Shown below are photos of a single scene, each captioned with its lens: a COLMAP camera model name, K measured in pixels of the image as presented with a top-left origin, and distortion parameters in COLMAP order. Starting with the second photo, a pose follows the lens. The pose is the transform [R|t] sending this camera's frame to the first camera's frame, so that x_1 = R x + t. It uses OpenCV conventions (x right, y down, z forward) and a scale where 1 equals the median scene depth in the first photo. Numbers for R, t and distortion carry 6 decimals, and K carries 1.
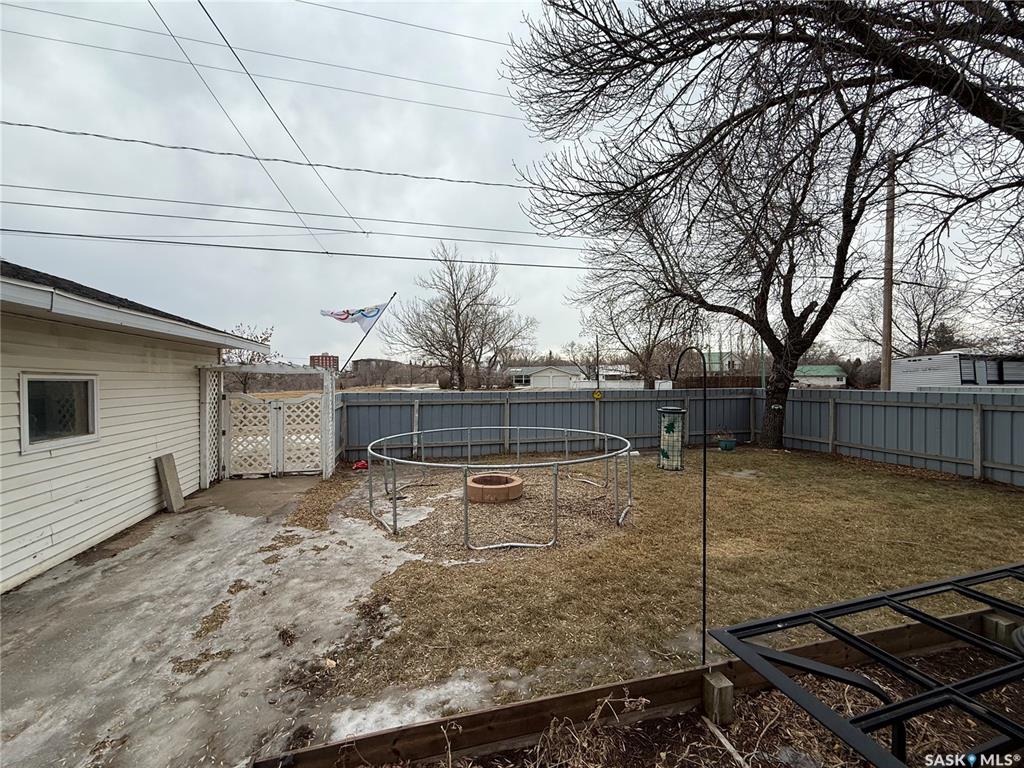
lens RADIAL K [[406.8, 0, 515.5], [0, 406.8, 384.1], [0, 0, 1]] dist [-0.001474, 0.000657]
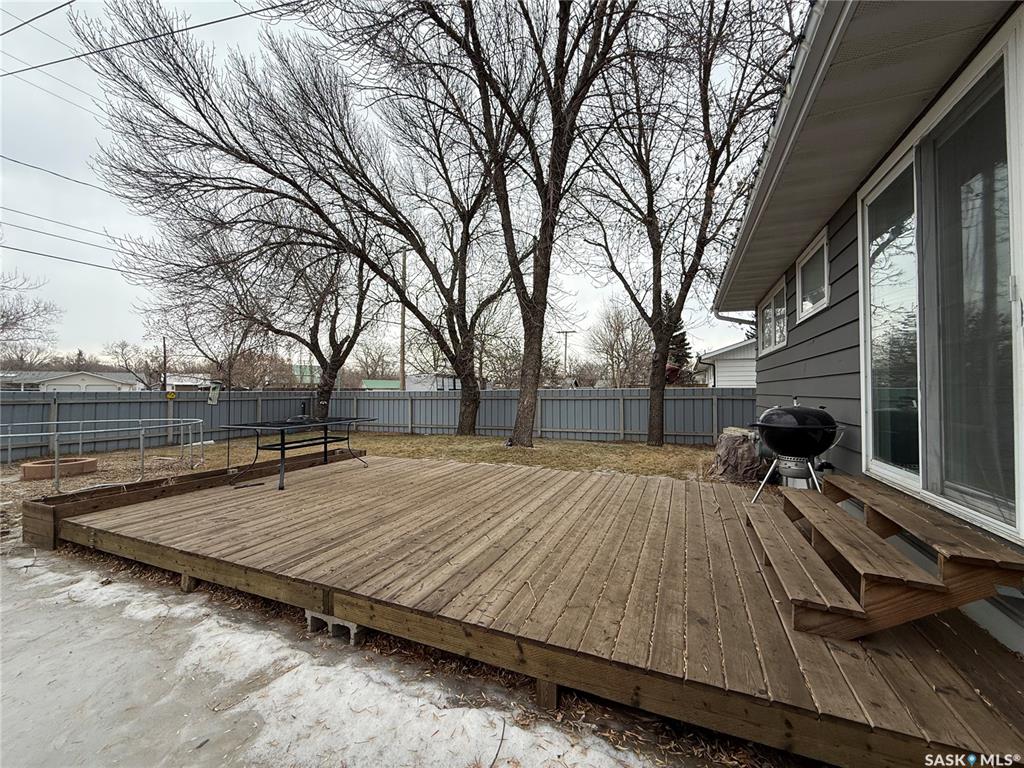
lens RADIAL K [[406.8, 0, 510.0], [0, 406.8, 389.1], [0, 0, 1]] dist [-0.001474, 0.000657]
pose [[0.616666, 0.008475, 0.787180, -0.104013], [0.006933, 0.999845, -0.016195, 0.031954], [-0.787195, 0.015445, 0.616511, -0.426431]]
